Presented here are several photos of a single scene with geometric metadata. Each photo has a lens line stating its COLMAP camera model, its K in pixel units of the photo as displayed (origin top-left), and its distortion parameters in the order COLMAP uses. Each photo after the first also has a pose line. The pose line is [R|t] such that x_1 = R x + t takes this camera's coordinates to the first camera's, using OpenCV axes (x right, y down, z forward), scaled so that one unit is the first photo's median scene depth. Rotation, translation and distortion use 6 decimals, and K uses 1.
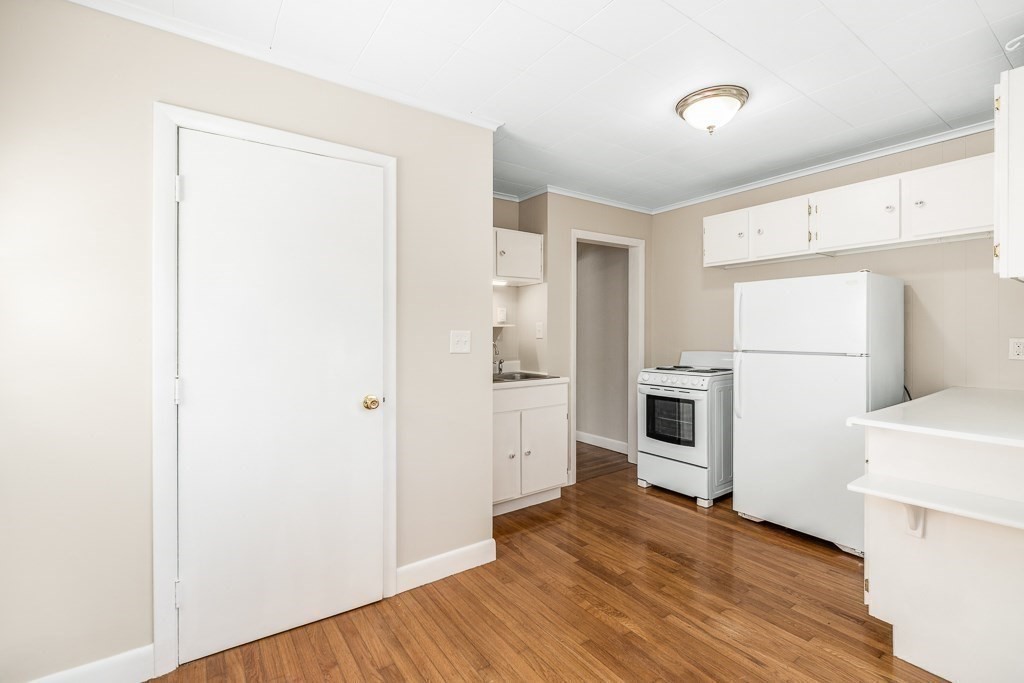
lens RADIAL K [[452.4, 0, 510.1], [0, 452.4, 333.2], [0, 0, 1]] dist [0.000133, -0.000283]
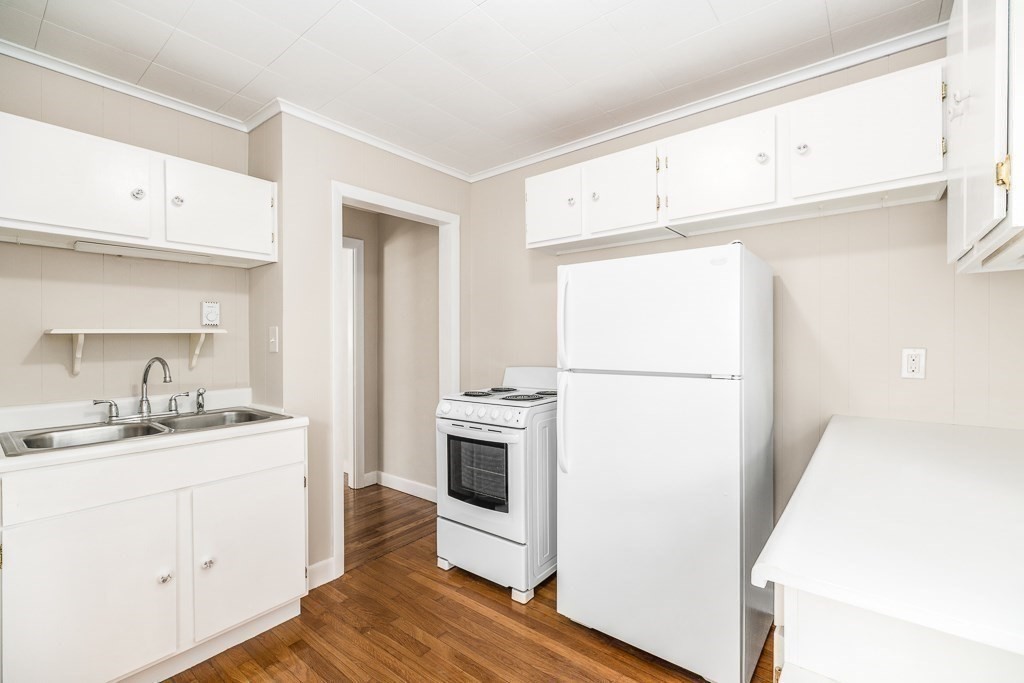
lens RADIAL K [[454.1, 0, 514.1], [0, 454.1, 344.8], [0, 0, 1]] dist [-0.001208, -0.000172]
pose [[0.959641, -0.005532, 0.281175, 0.228437], [0.003997, 0.999974, 0.006033, -0.001478], [-0.281201, -0.004666, 0.959638, 0.354466]]
